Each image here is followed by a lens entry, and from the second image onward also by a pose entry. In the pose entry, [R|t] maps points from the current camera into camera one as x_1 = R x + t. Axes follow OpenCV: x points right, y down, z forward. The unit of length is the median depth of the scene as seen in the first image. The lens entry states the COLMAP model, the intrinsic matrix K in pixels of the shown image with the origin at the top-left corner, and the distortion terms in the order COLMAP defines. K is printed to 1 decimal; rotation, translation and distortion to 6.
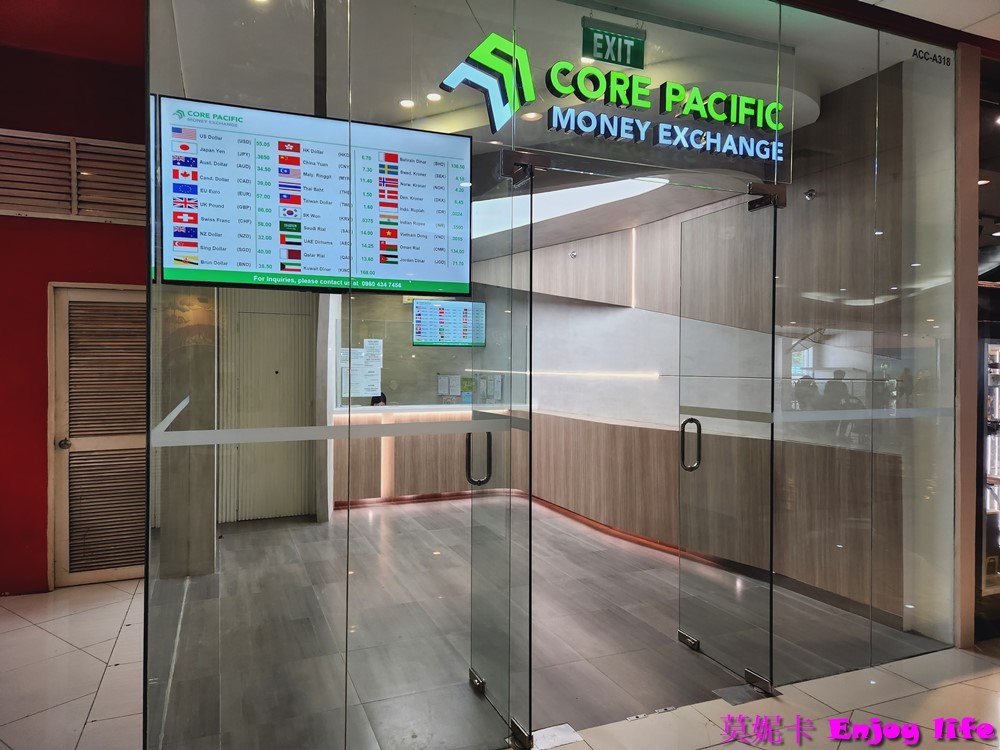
lens RADIAL K [[667.5, 0, 502.4], [0, 667.5, 366.5], [0, 0, 1]] dist [0.095622, -0.058097]
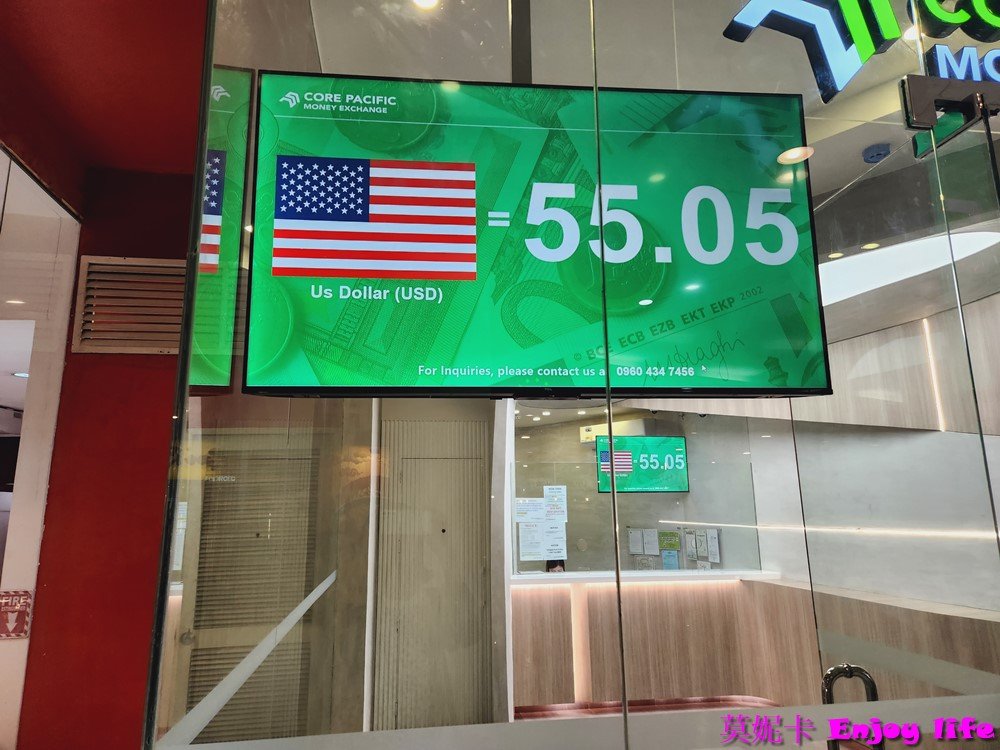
lens RADIAL K [[667.5, 0, 502.4], [0, 667.5, 366.5], [0, 0, 1]] dist [0.095622, -0.058097]
pose [[0.972233, -0.067639, -0.224026, -0.066079], [0.018523, 0.976558, -0.214458, -0.009616], [0.233280, 0.204353, 0.950695, 0.192427]]
